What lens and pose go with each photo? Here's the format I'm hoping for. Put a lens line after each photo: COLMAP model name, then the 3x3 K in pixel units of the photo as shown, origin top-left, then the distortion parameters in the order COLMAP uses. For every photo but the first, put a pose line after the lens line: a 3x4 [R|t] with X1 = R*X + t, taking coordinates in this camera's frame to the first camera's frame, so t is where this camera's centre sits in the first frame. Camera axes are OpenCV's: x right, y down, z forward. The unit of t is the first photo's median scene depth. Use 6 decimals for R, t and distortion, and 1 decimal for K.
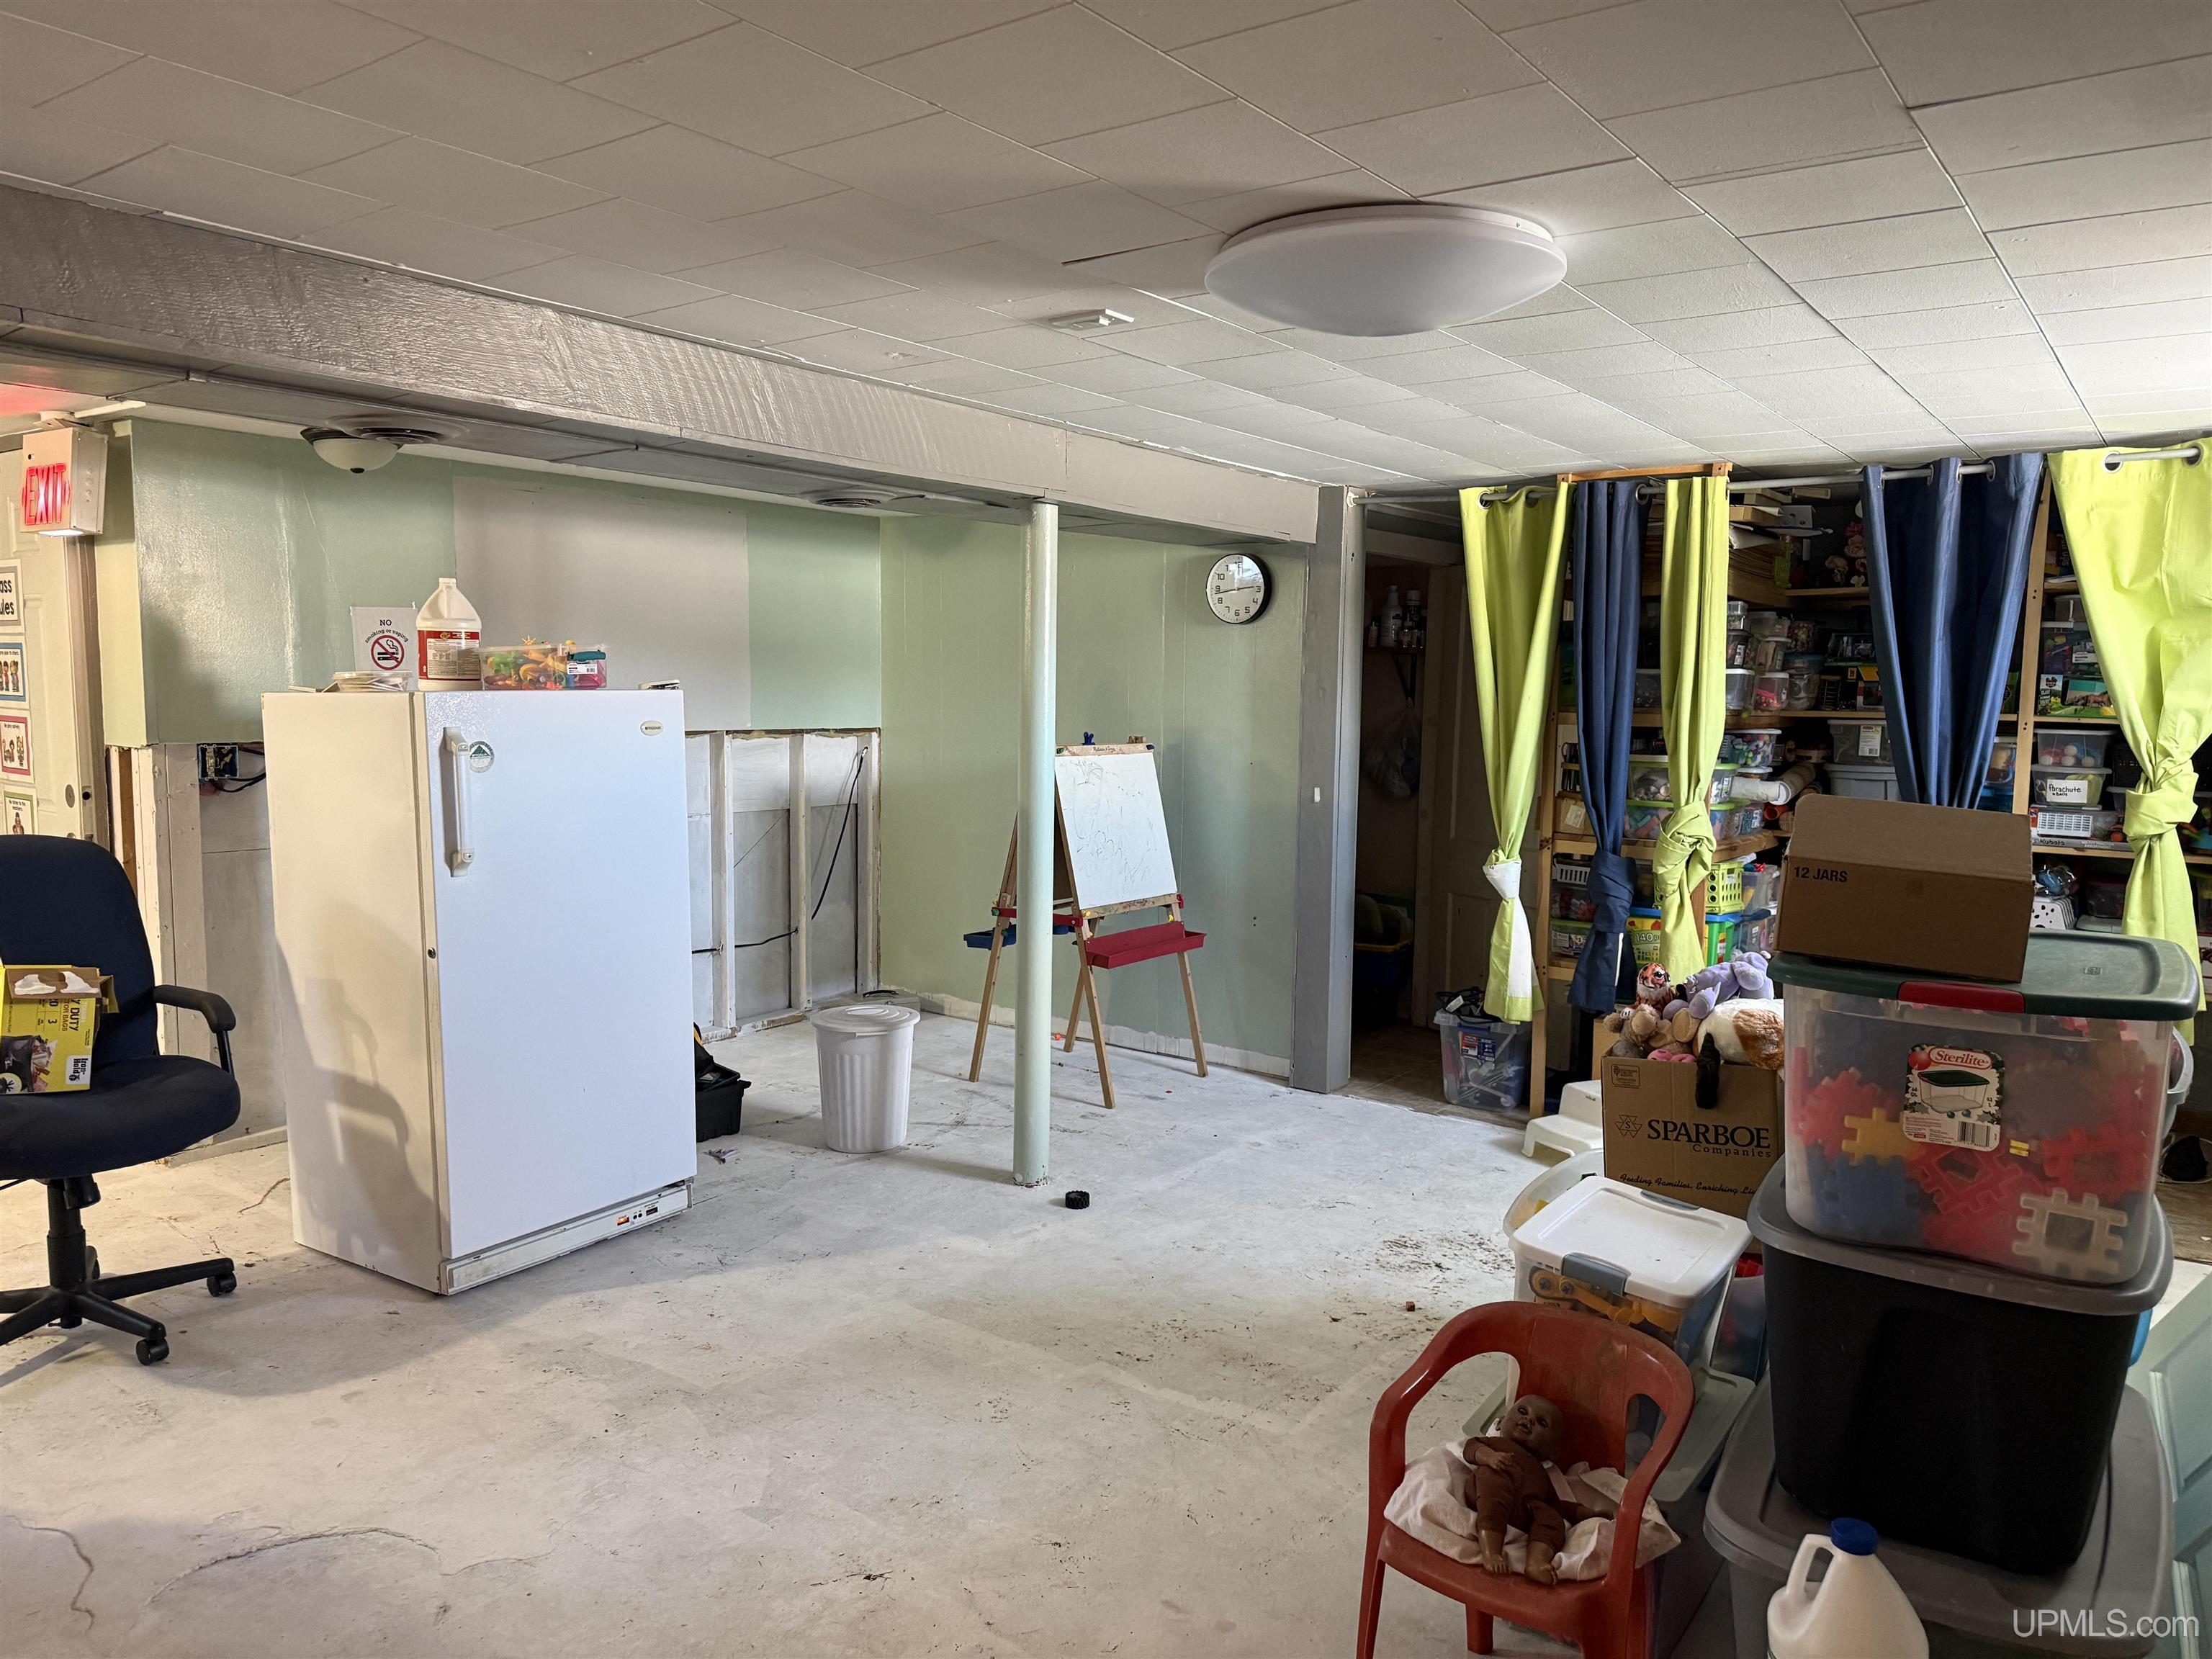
lens RADIAL K [[1558.2, 0, 1103.7], [0, 1558.2, 831.1], [0, 0, 1]] dist [0.062661, -0.054452]
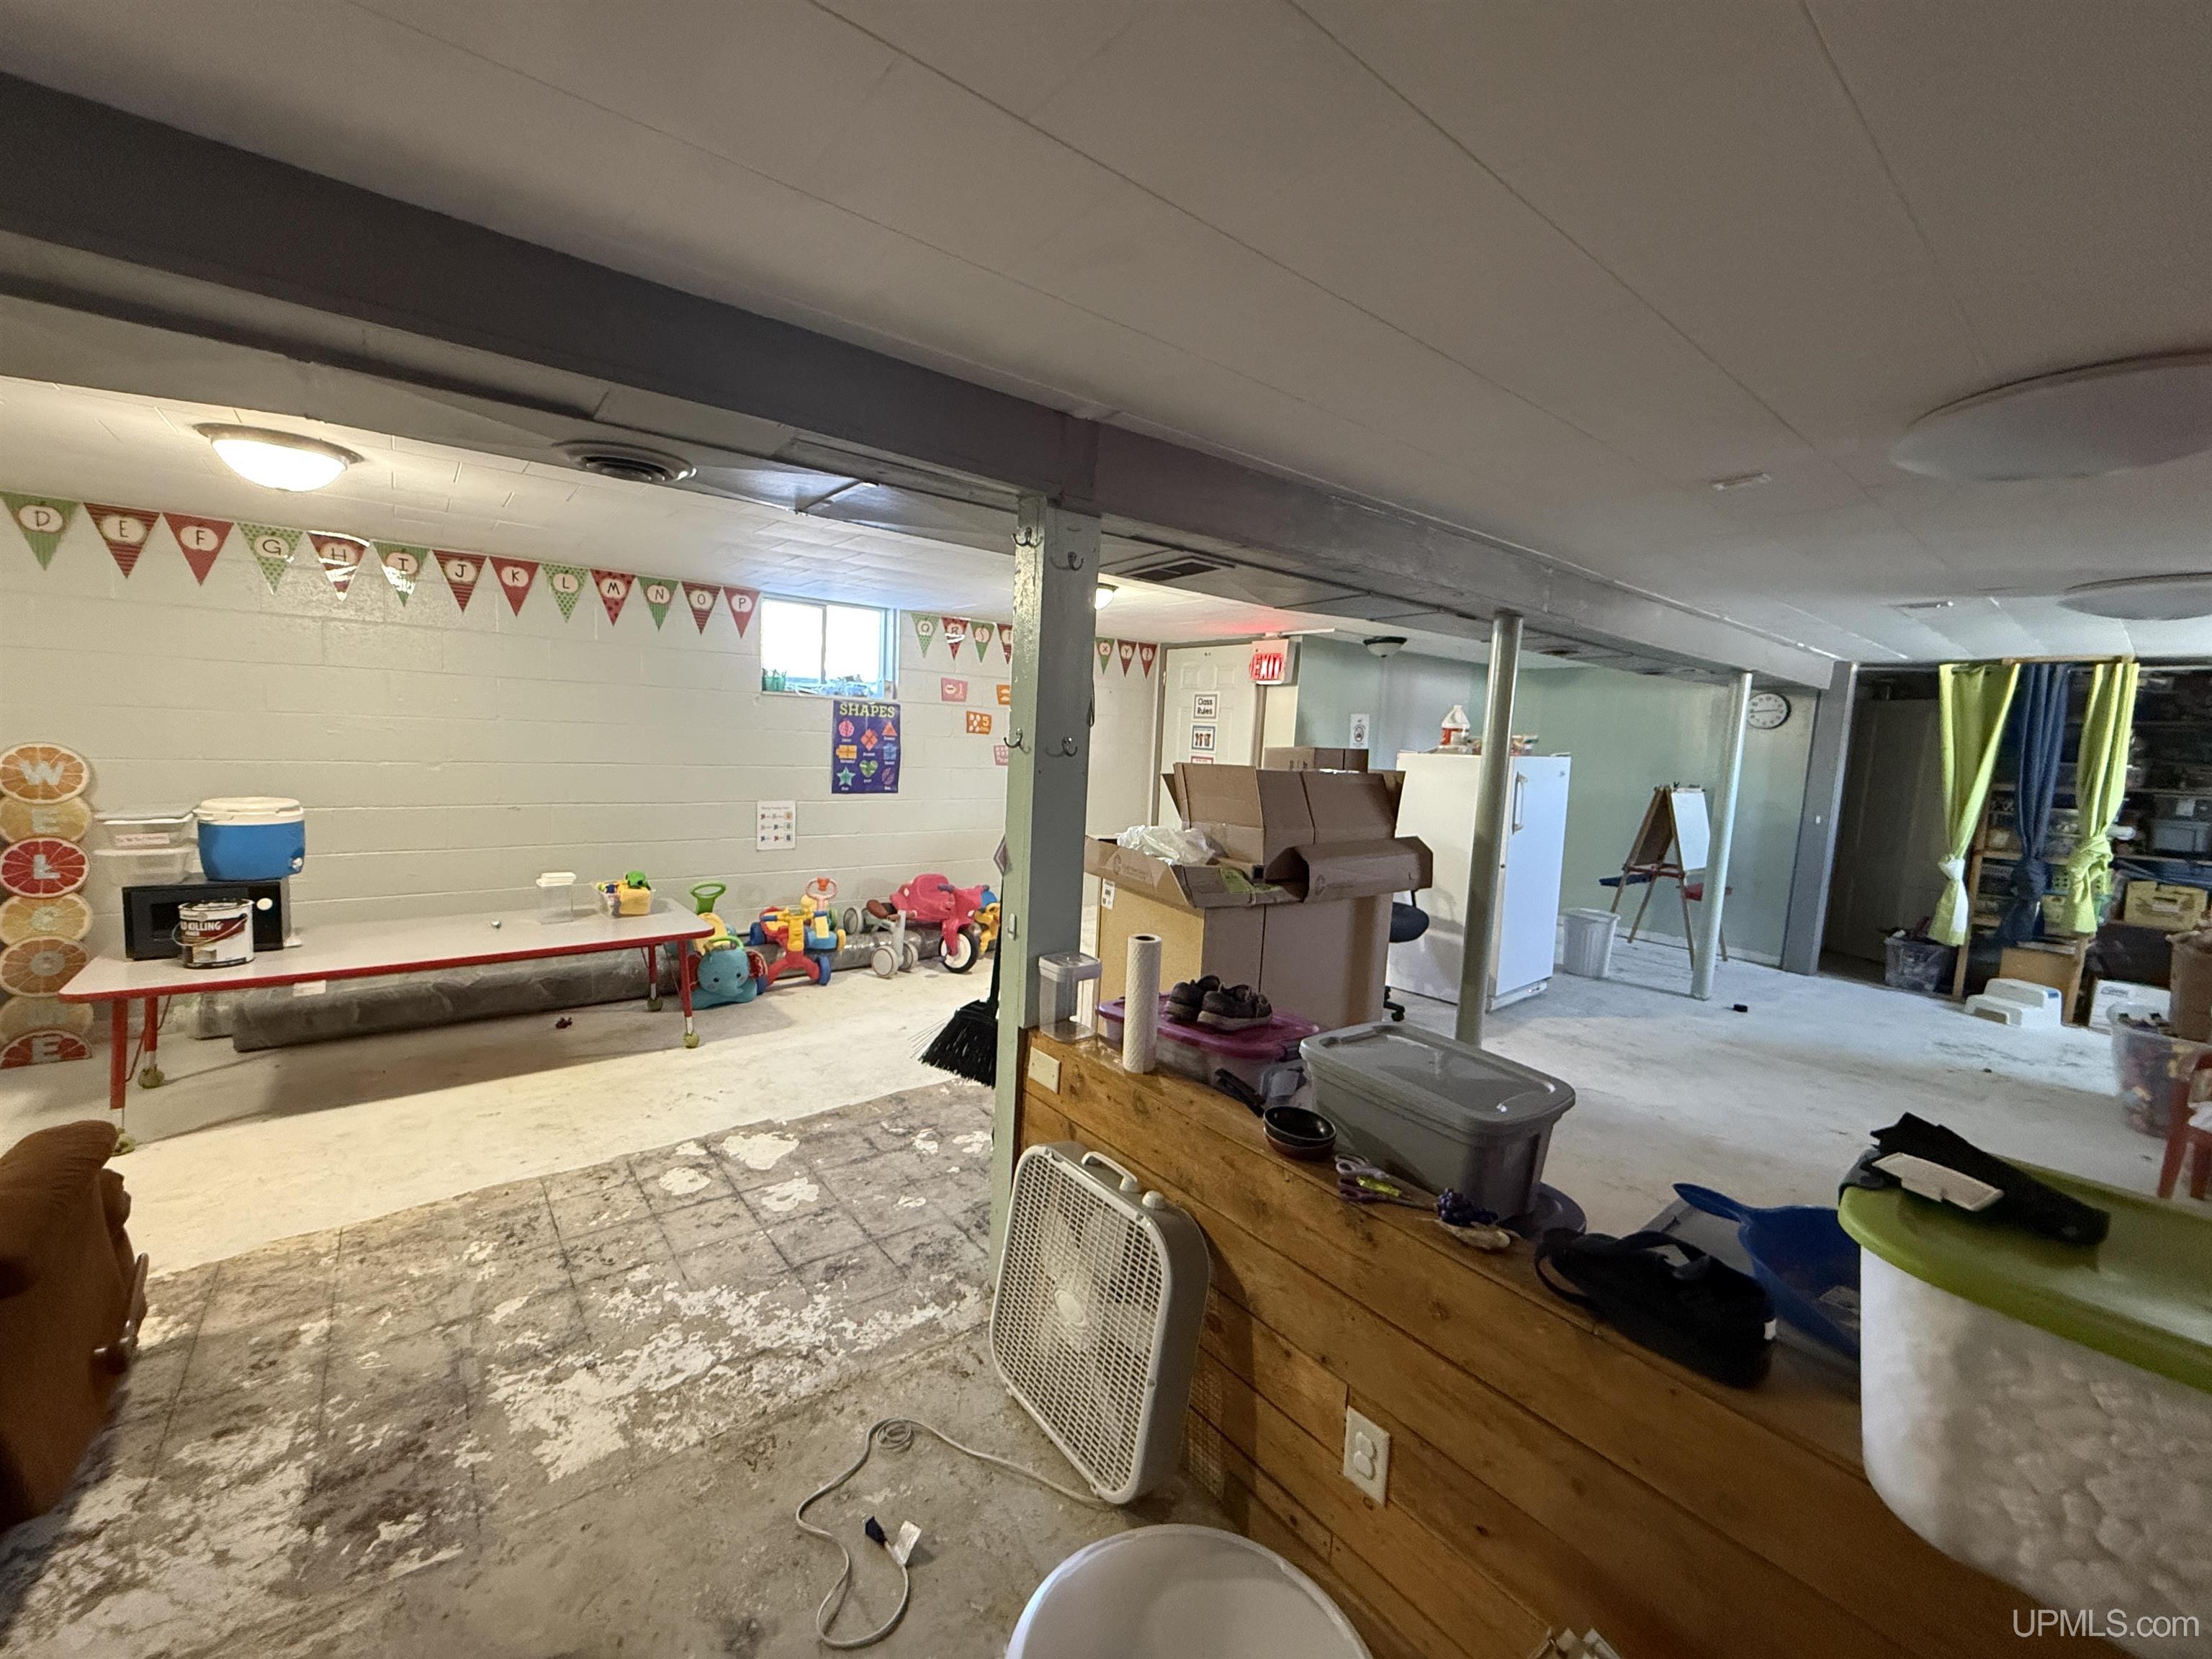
lens RADIAL K [[886.0, 0, 1148.0], [0, 886.0, 822.4], [0, 0, 1]] dist [0.012272, -0.000345]
pose [[0.968460, 0.056387, -0.242704, -0.453585], [-0.057557, 0.998340, 0.002274, 0.028703], [0.242429, 0.011767, 0.970098, -0.310883]]
